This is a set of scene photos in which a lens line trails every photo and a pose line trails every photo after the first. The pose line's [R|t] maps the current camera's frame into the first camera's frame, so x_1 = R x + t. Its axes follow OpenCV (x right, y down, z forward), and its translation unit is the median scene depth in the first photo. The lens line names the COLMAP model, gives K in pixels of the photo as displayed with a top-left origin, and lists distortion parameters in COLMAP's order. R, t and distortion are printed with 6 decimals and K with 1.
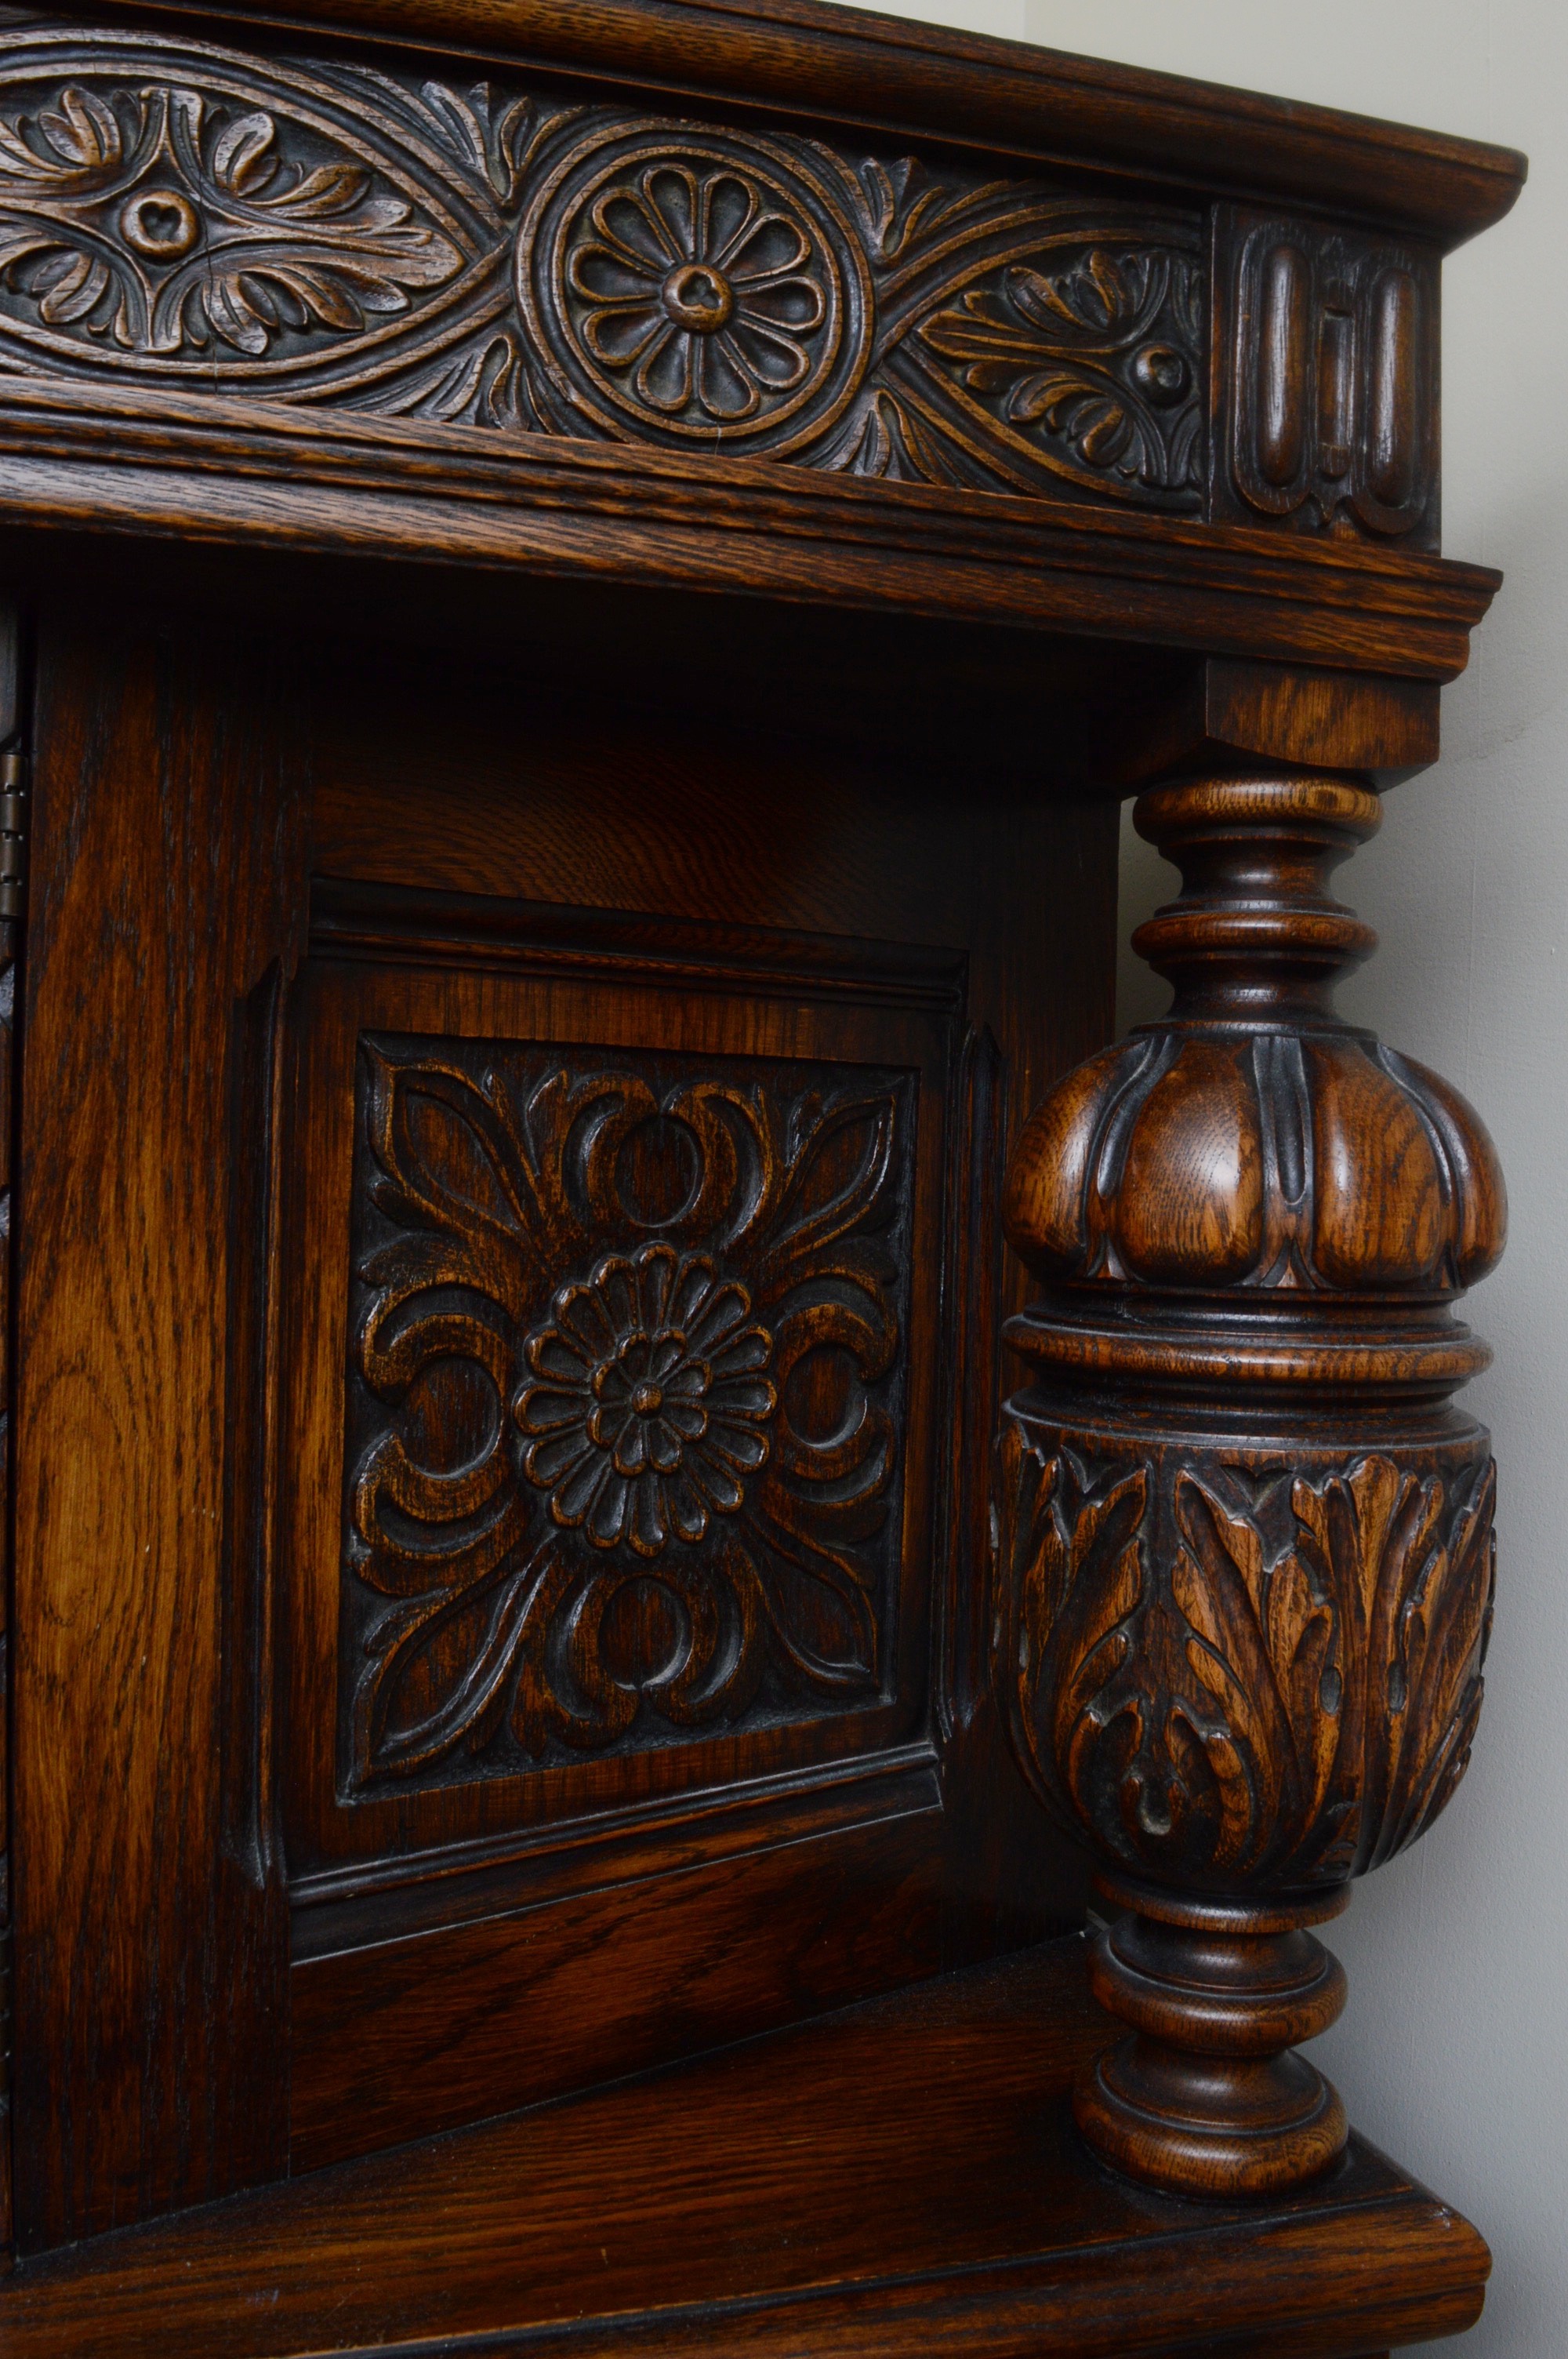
lens RADIAL K [[2017.0, 0, 799.3], [0, 2017.0, 1175.0], [0, 0, 1]] dist [-0.096145, 0.025519]
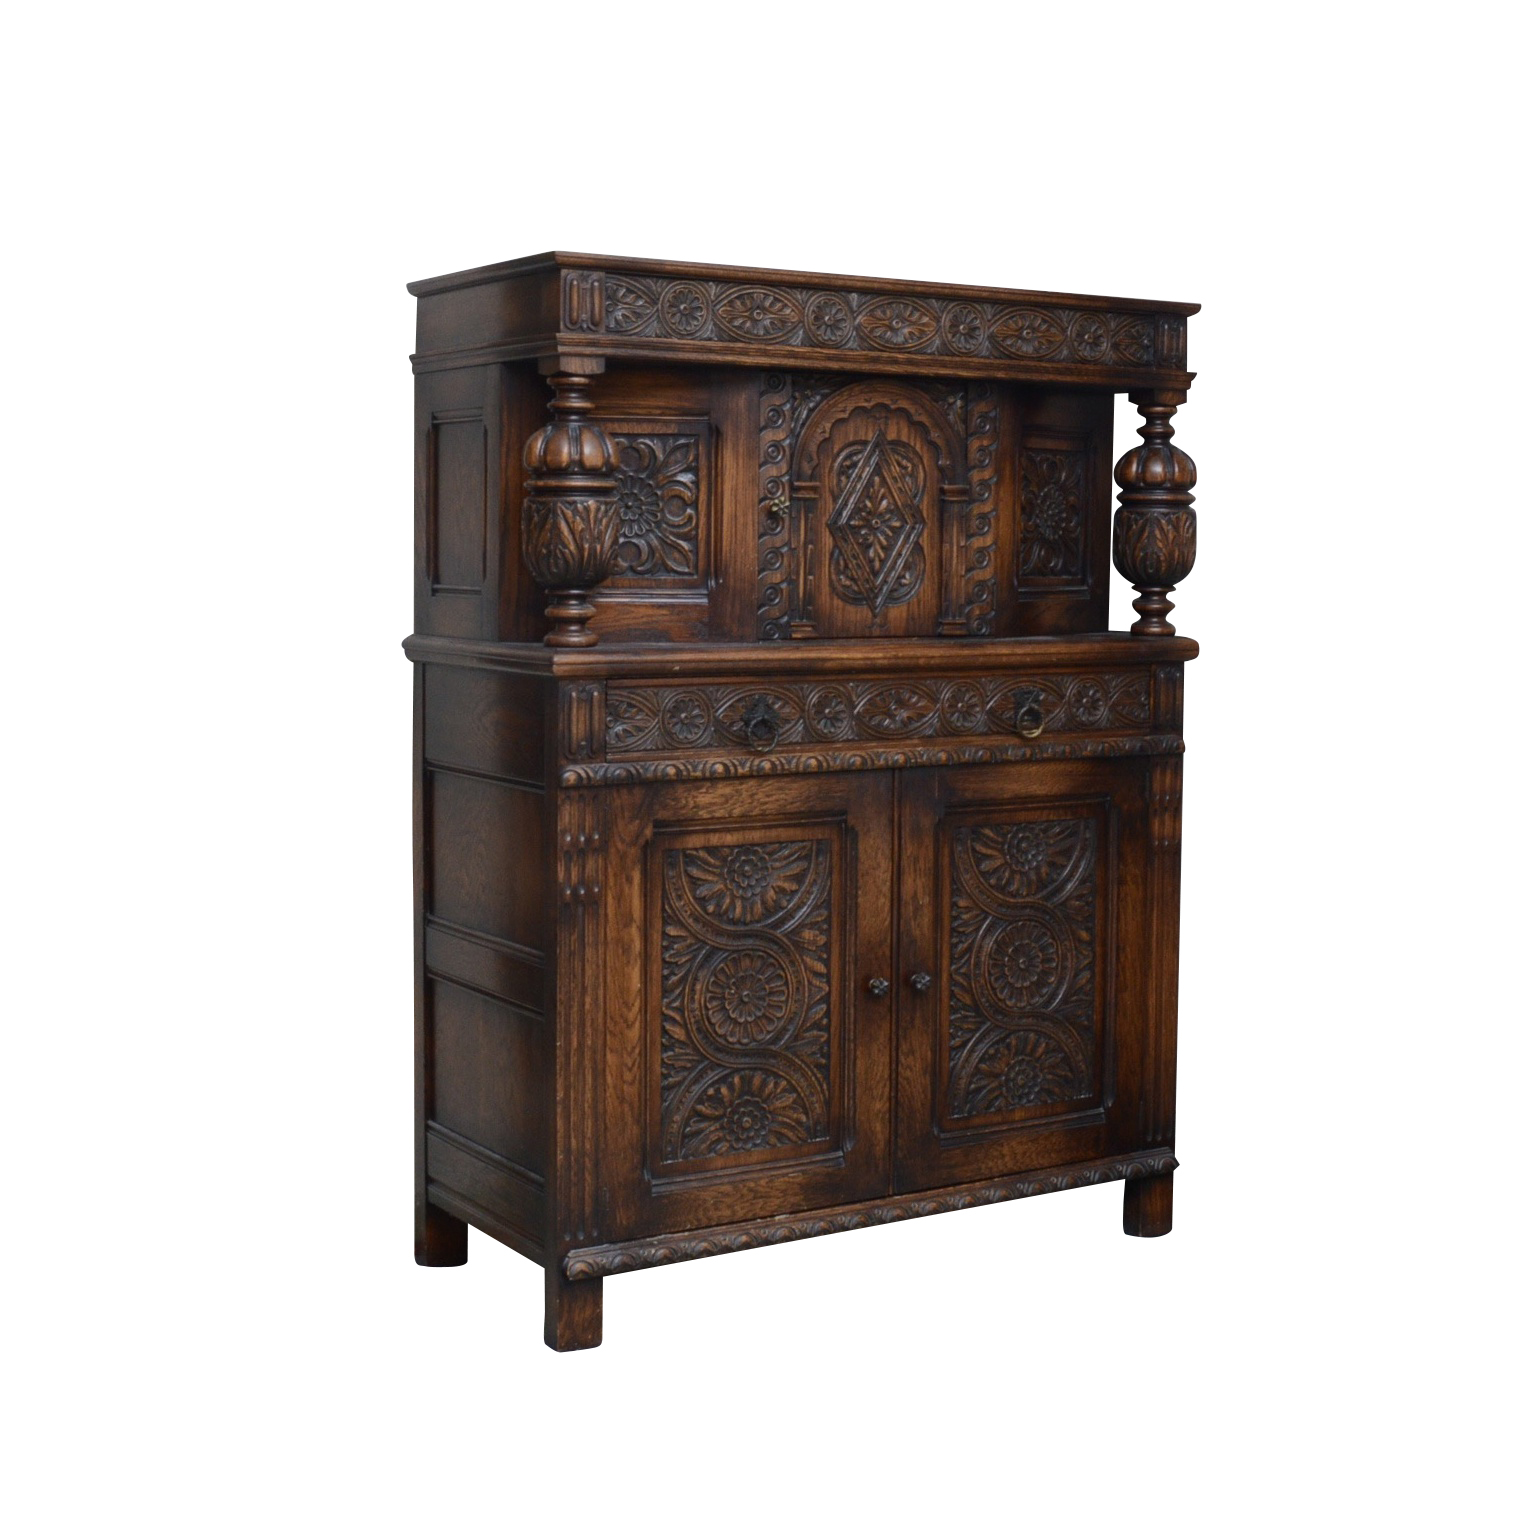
lens RADIAL K [[2348.4, 0, 834.5], [0, 2348.4, 669.7], [0, 0, 1]] dist [-0.092345, 0.000000]
pose [[0.962172, -0.031832, 0.270575, -2.893693], [0.017252, 0.998276, 0.056096, 0.204120], [-0.271894, -0.049306, 0.961063, -6.083539]]
